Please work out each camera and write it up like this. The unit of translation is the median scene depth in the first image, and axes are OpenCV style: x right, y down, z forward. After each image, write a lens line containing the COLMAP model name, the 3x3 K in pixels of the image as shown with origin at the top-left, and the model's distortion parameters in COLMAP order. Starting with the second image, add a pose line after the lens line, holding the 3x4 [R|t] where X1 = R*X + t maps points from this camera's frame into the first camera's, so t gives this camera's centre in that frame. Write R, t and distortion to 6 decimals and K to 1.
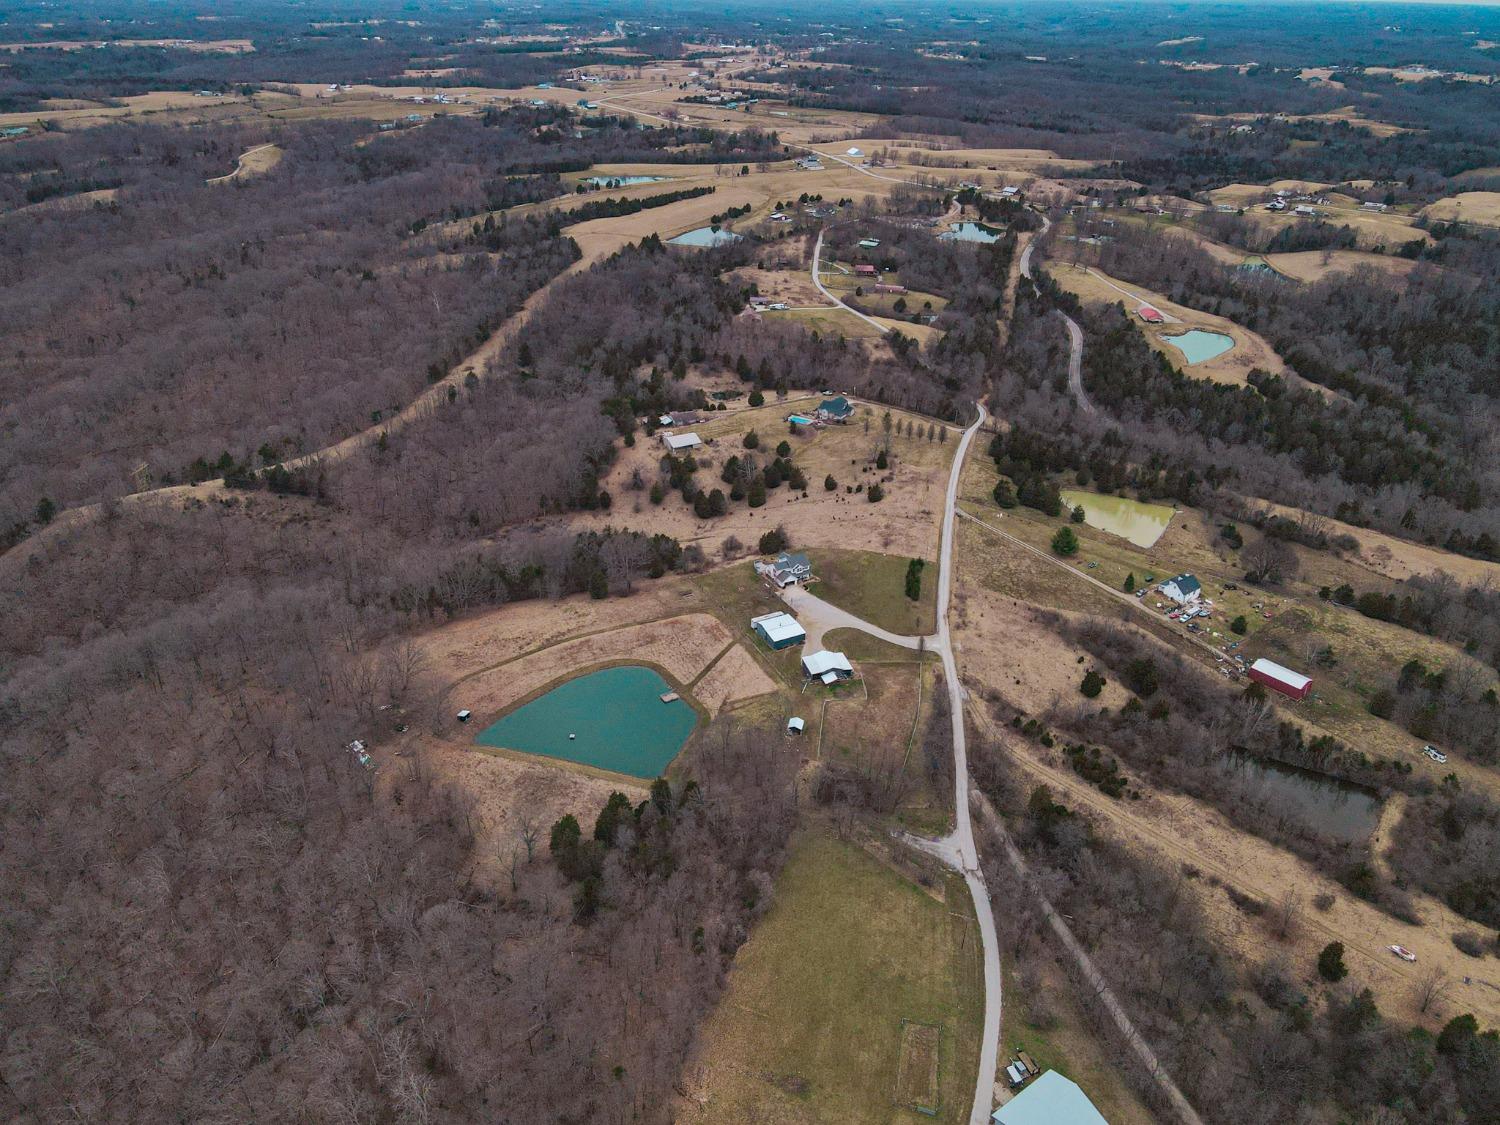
lens RADIAL K [[1086.4, 0, 742.6], [0, 1086.4, 563.0], [0, 0, 1]] dist [0.029877, -0.000149]
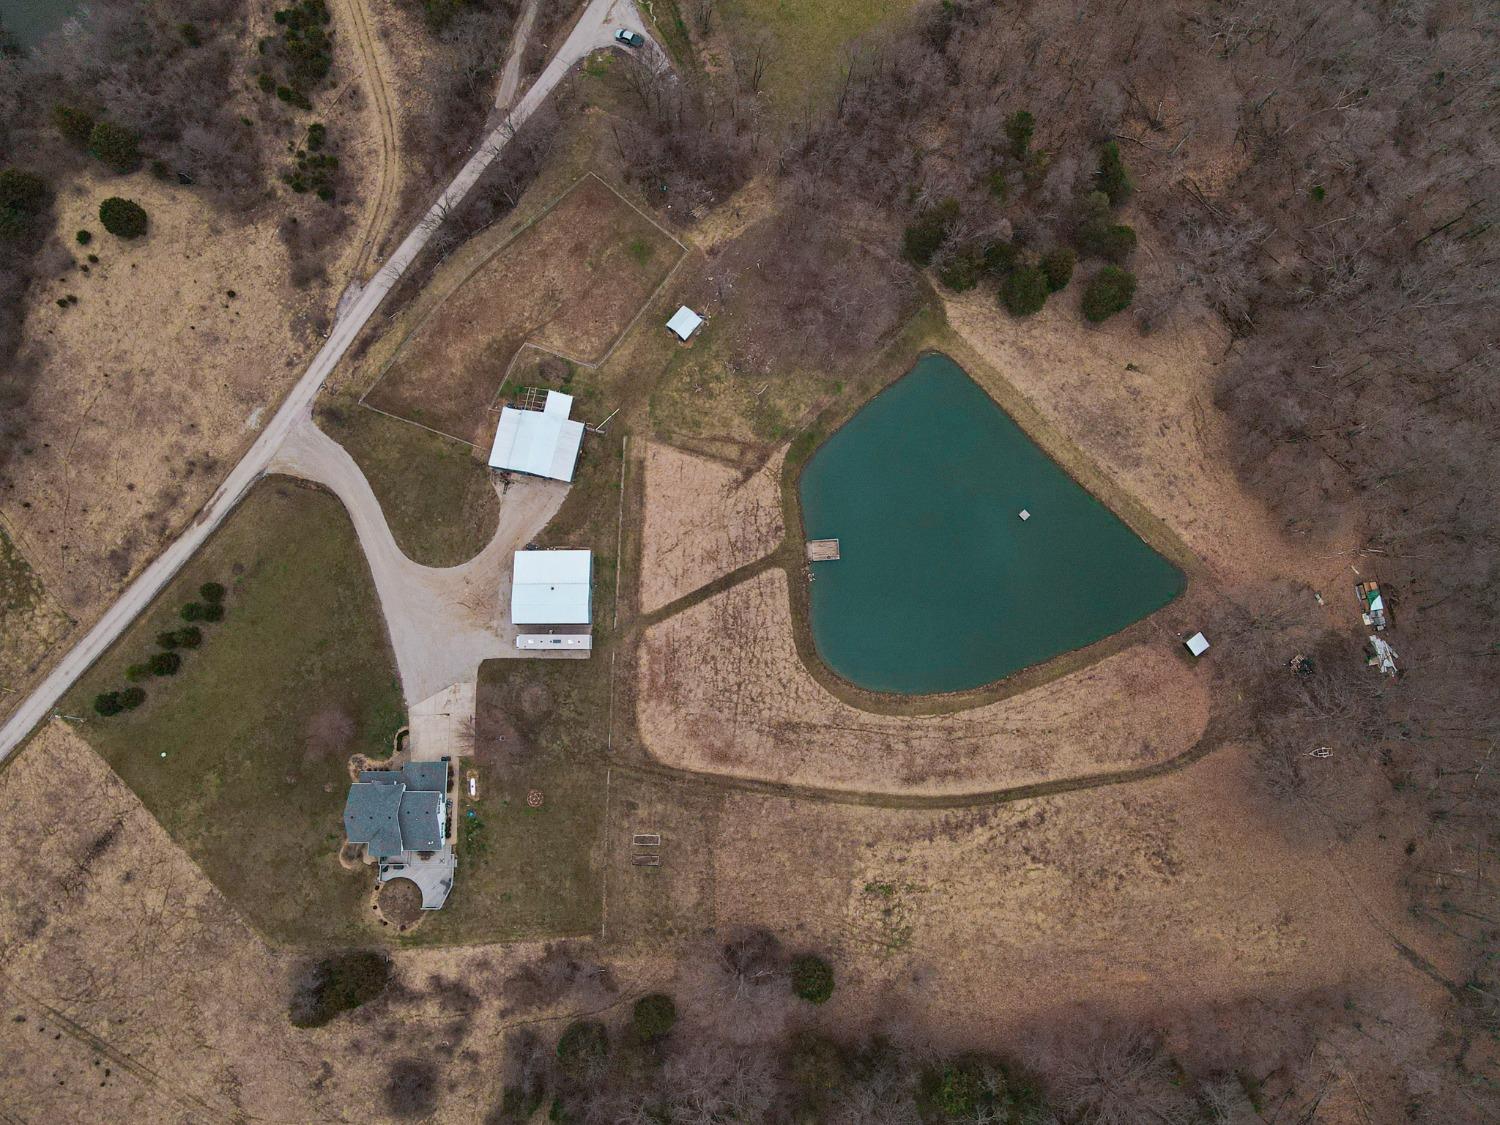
lens RADIAL K [[1086.4, 0, 744.1], [0, 1086.4, 558.0], [0, 0, 1]] dist [0.029877, -0.000149]
pose [[-0.886151, -0.459964, 0.056293, -0.061540], [0.210041, -0.290401, 0.933568, -0.373902], [-0.413061, 0.839107, 0.353951, 0.795837]]
